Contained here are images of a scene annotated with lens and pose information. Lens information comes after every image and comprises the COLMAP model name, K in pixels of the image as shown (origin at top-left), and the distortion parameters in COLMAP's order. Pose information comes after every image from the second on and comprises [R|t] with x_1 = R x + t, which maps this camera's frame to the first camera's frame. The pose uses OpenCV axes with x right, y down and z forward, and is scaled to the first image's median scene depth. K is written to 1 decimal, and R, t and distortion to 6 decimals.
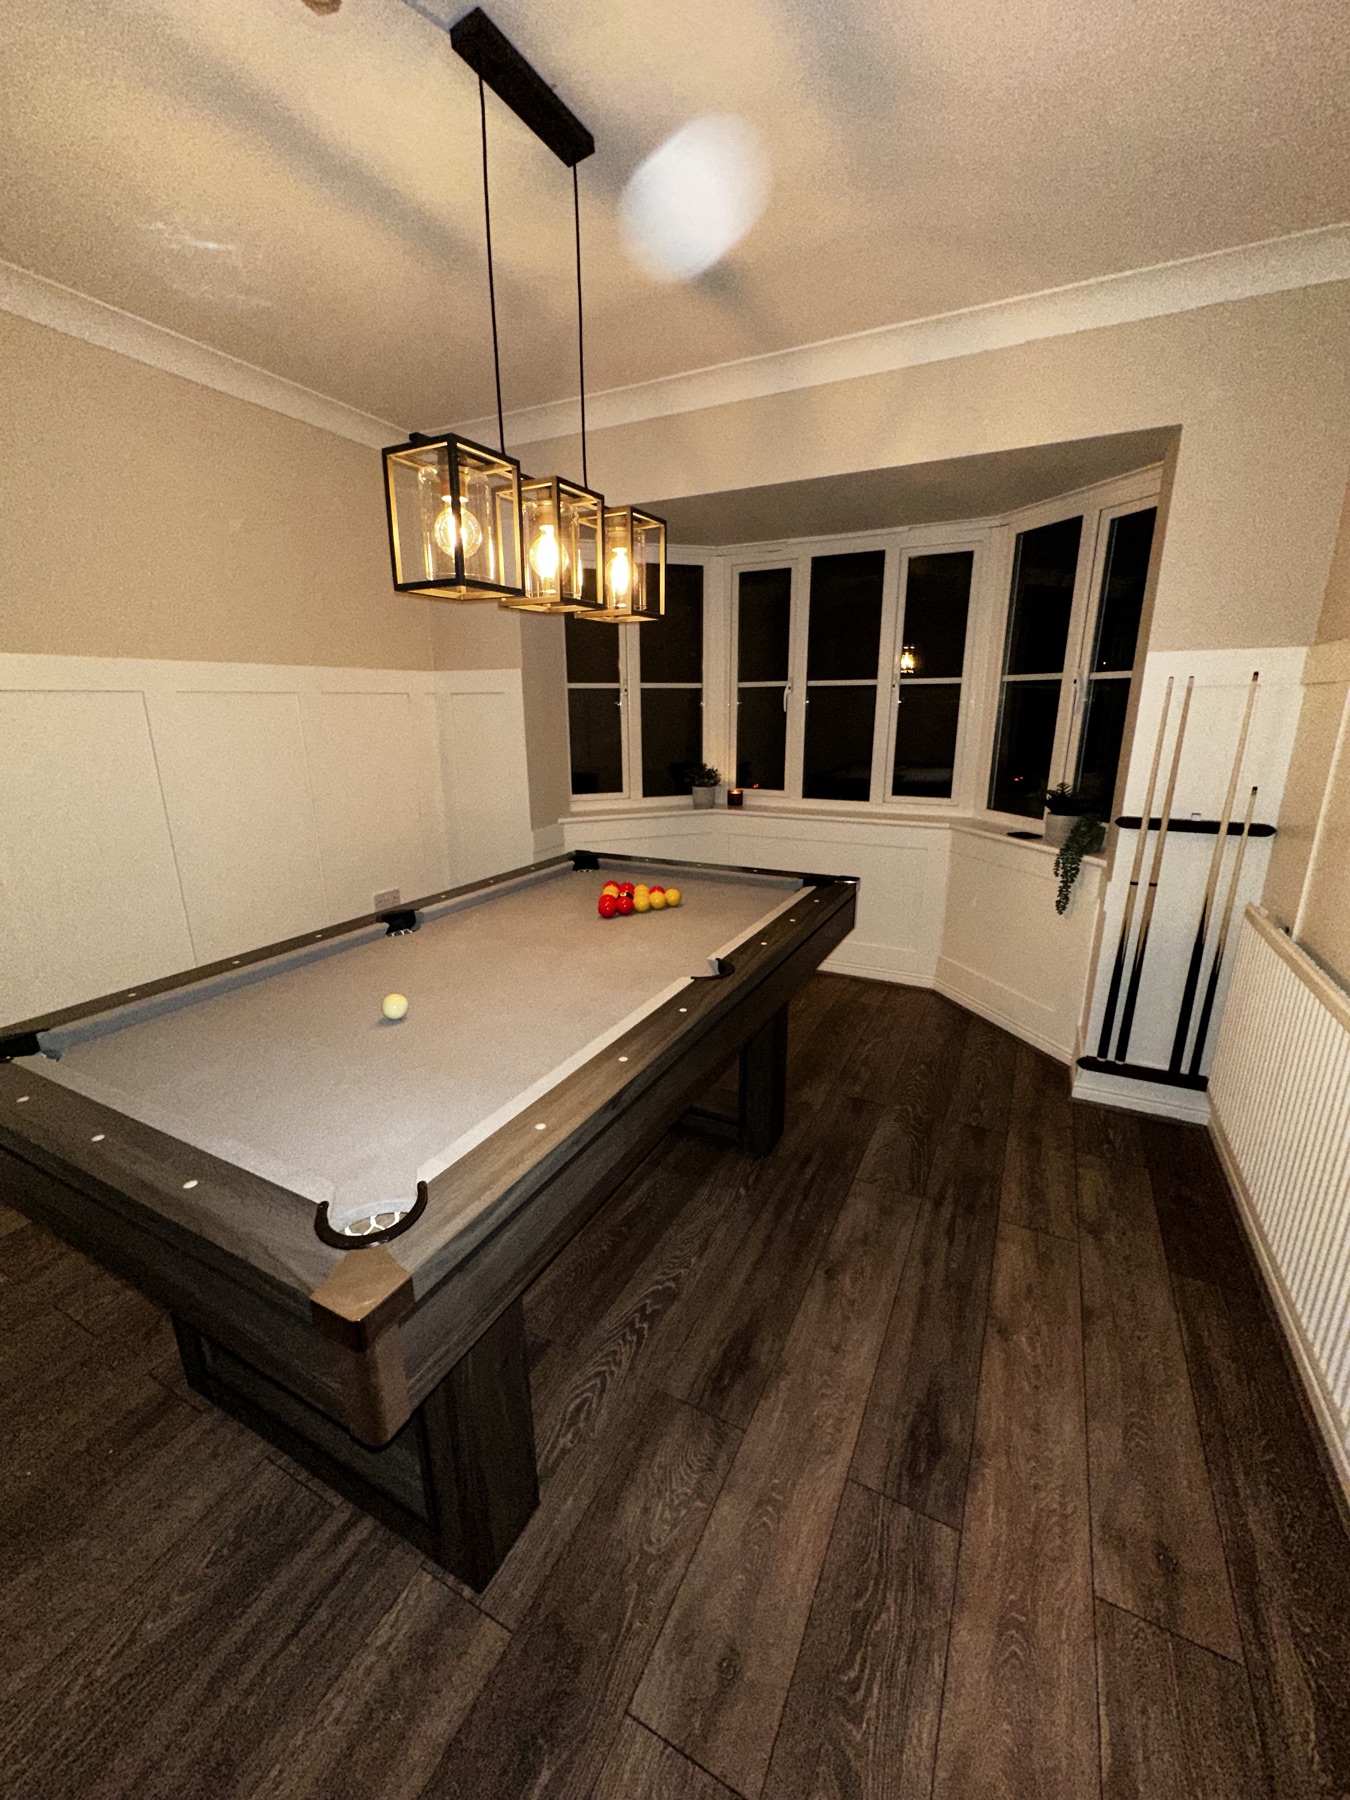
lens RADIAL K [[721.9, 0, 677.3], [0, 721.9, 900.1], [0, 0, 1]] dist [0.004108, 0.000775]
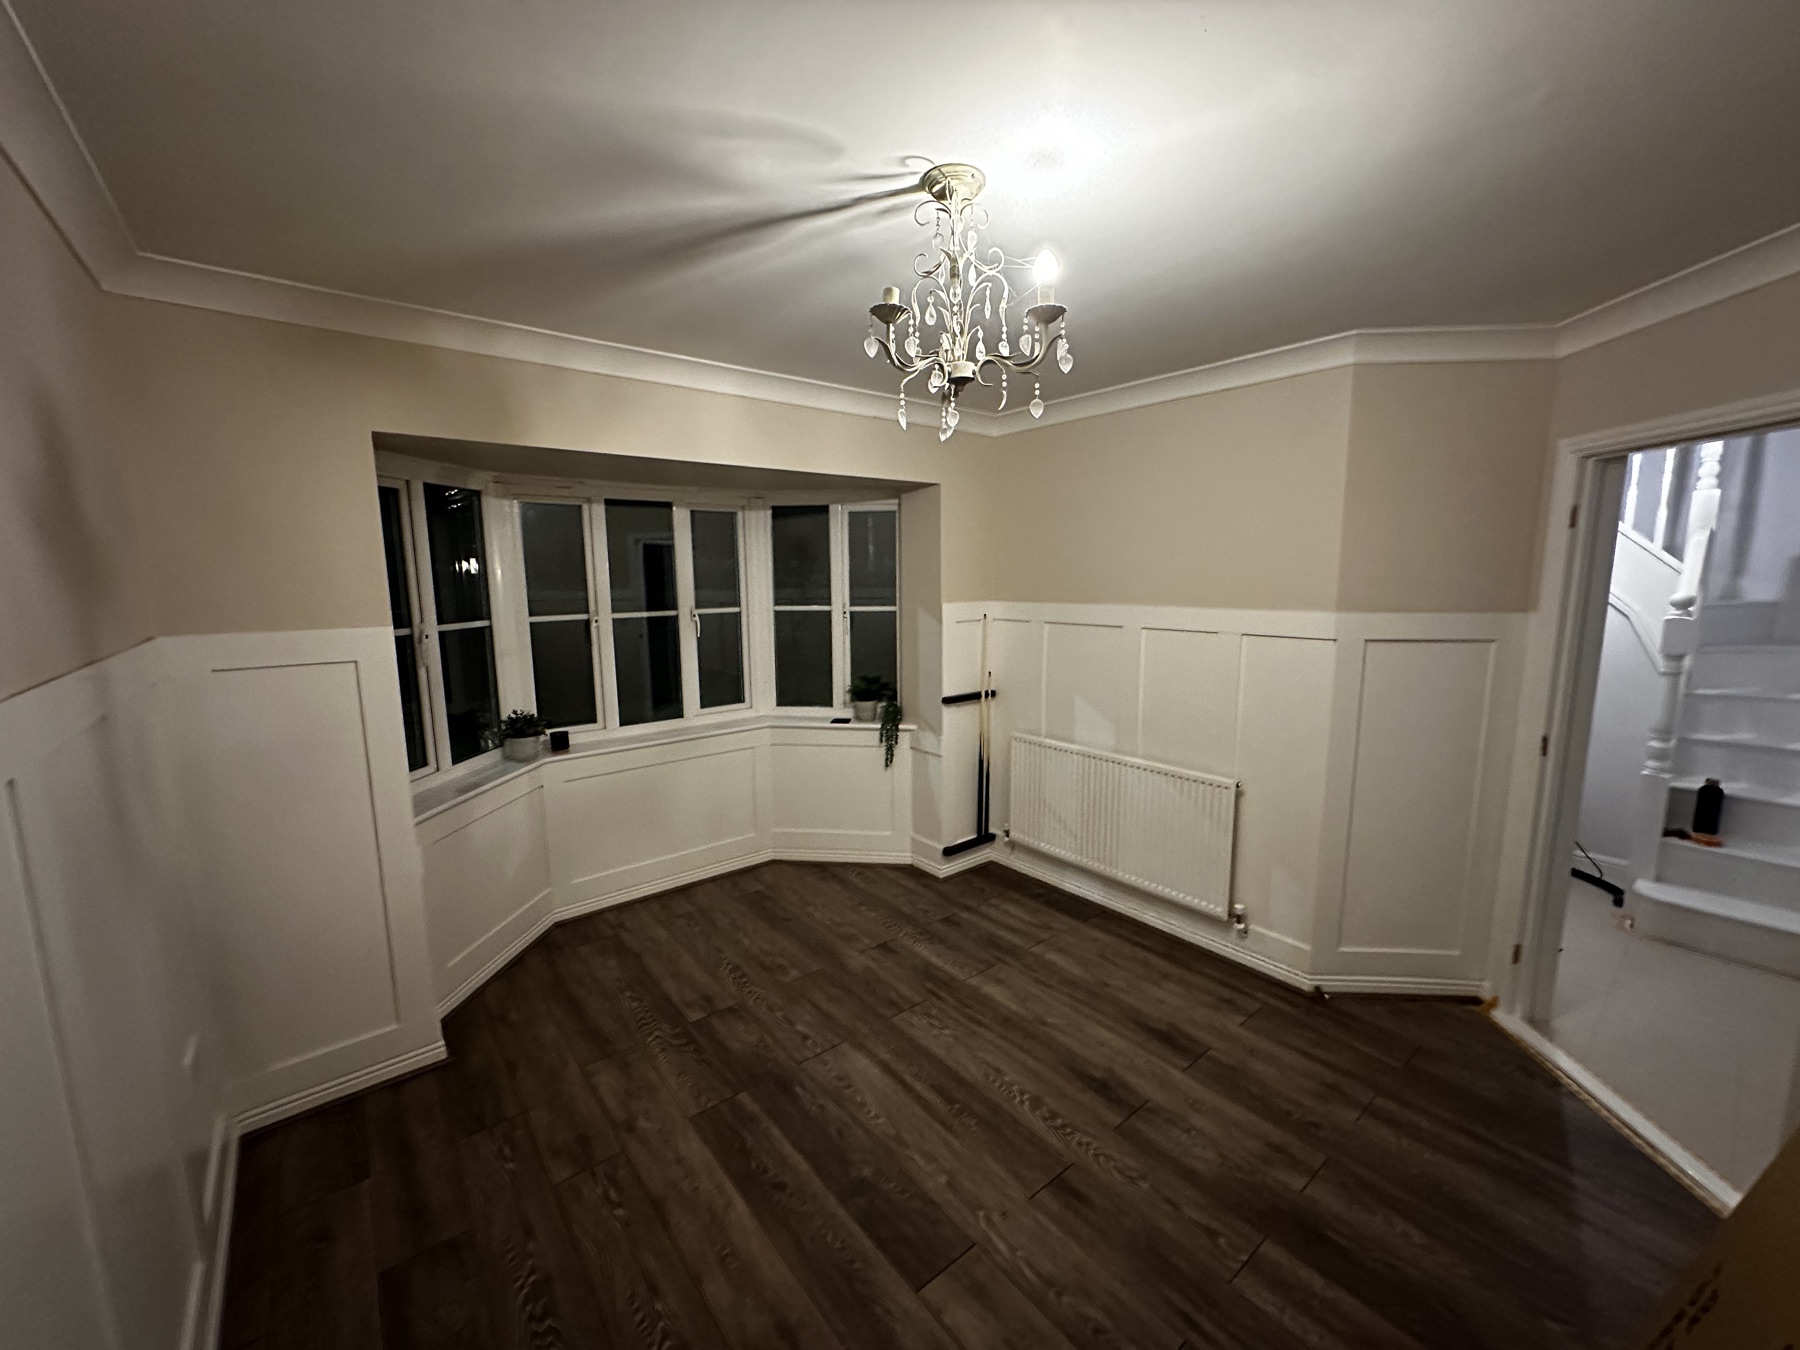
lens RADIAL K [[721.9, 0, 904.1], [0, 721.9, 679.8], [0, 0, 1]] dist [0.004108, 0.000775]
pose [[0.400917, -0.132311, 0.906510, -0.905297], [0.241770, 0.969716, 0.034610, -0.230904], [-0.883636, 0.205292, 0.420764, 0.369755]]
